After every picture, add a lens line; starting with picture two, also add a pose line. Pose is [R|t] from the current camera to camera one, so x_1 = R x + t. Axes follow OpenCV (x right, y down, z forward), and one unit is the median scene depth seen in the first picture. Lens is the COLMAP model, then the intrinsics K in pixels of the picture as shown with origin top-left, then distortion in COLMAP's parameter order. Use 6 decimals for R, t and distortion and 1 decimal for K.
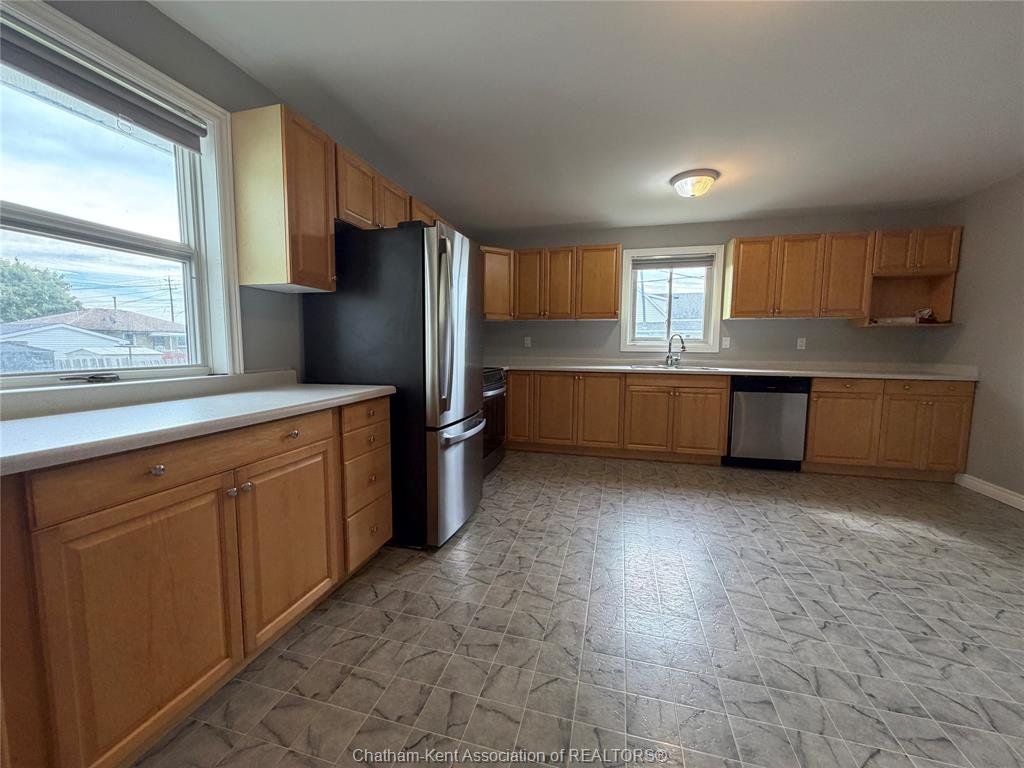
lens RADIAL K [[404.3, 0, 510.0], [0, 404.3, 381.9], [0, 0, 1]] dist [0.004077, 0.000194]
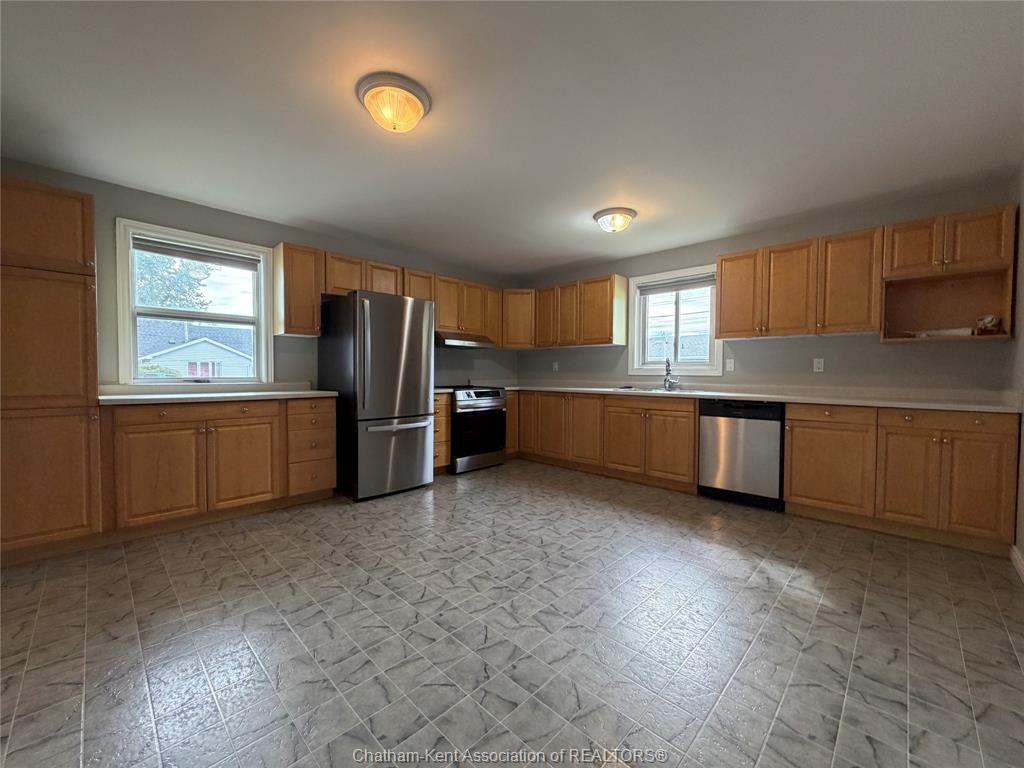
lens RADIAL K [[404.3, 0, 512.5], [0, 404.3, 380.8], [0, 0, 1]] dist [0.004077, 0.000194]
pose [[0.875139, 0.007880, -0.483807, 0.629810], [-0.043589, 0.997086, -0.062606, 0.021176], [0.481904, 0.075878, 0.872932, -0.048870]]
